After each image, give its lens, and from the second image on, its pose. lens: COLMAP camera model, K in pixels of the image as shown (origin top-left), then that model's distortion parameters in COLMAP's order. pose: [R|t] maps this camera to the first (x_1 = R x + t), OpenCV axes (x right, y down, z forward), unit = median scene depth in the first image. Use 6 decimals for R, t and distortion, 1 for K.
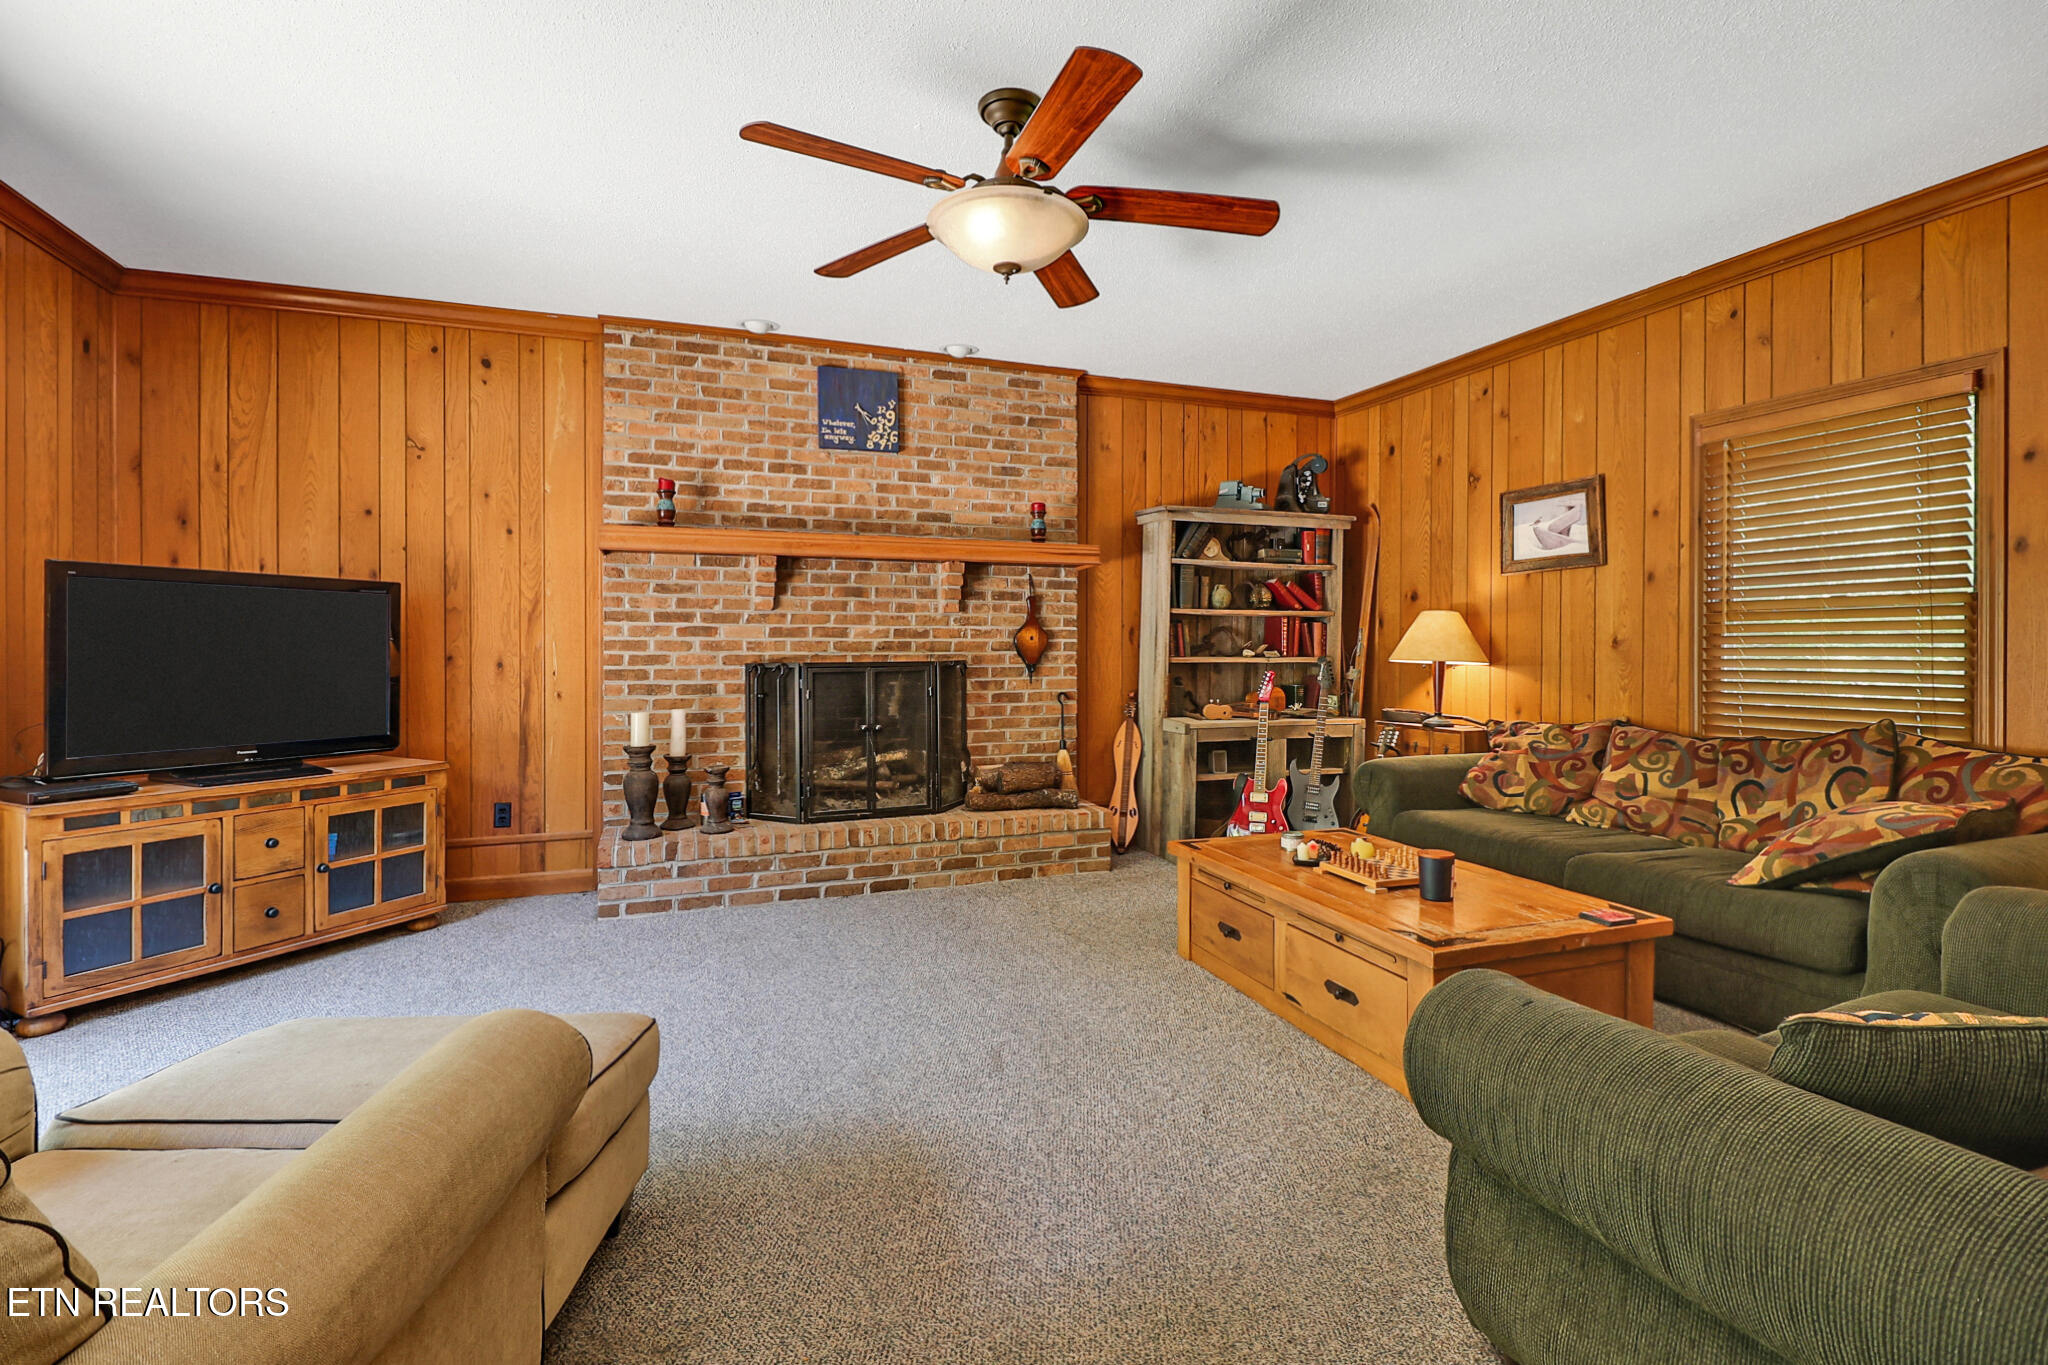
lens RADIAL K [[940.0, 0, 1016.6], [0, 940.0, 666.2], [0, 0, 1]] dist [-0.003093, -0.010226]
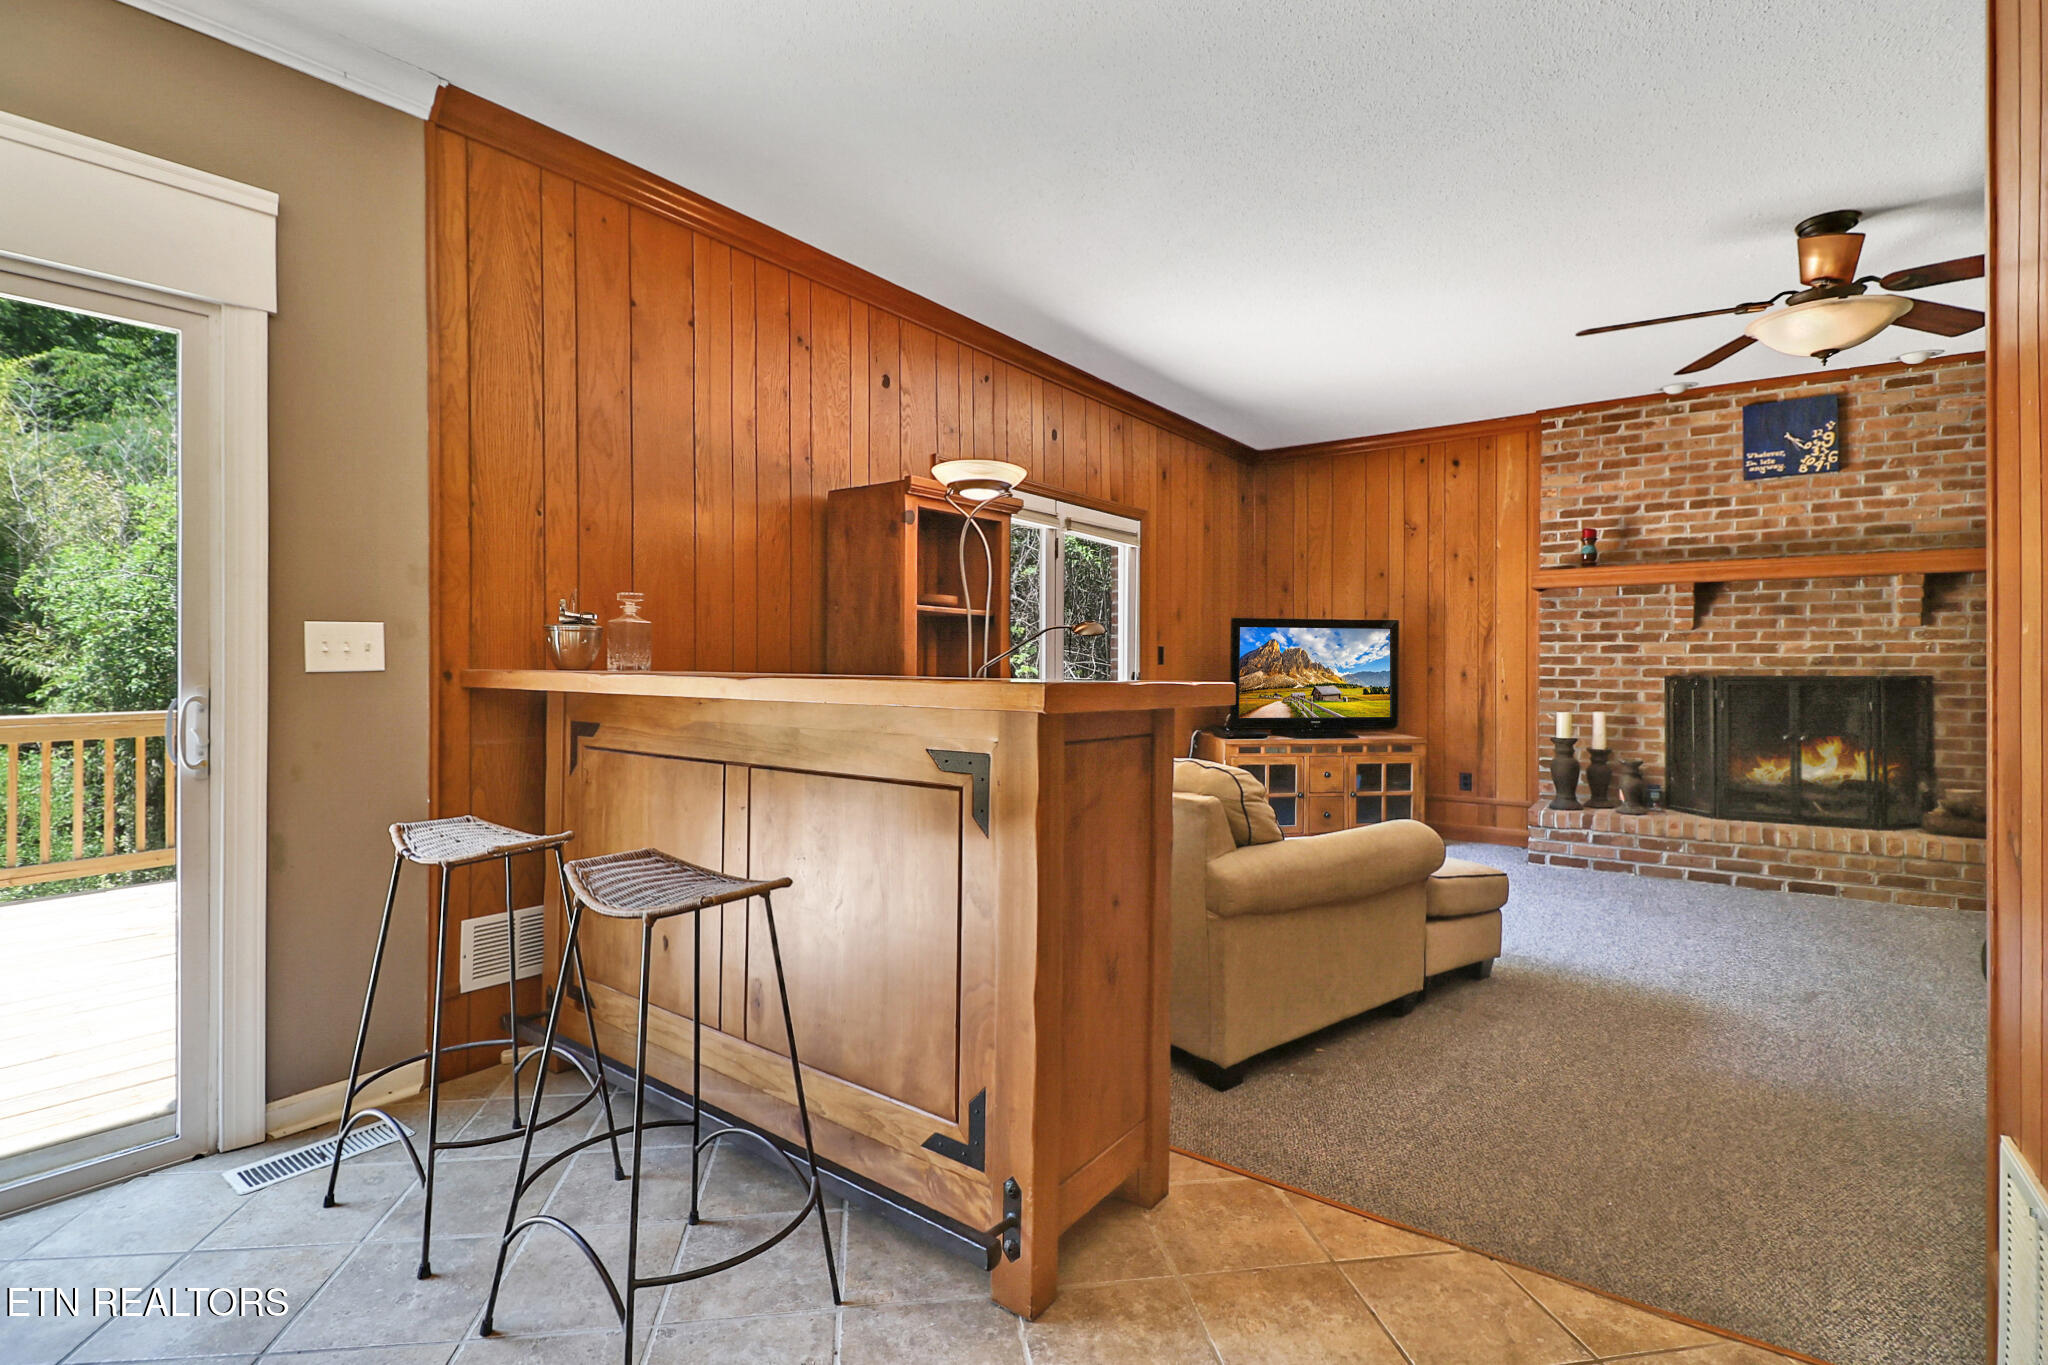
lens RADIAL K [[940.0, 0, 1007.1], [0, 940.0, 646.9], [0, 0, 1]] dist [-0.003093, -0.010226]
pose [[0.536527, -0.013006, -0.843783, 0.266058], [-0.017747, 0.999486, -0.026691, 0.006823], [0.843697, 0.029296, 0.536020, -0.329463]]
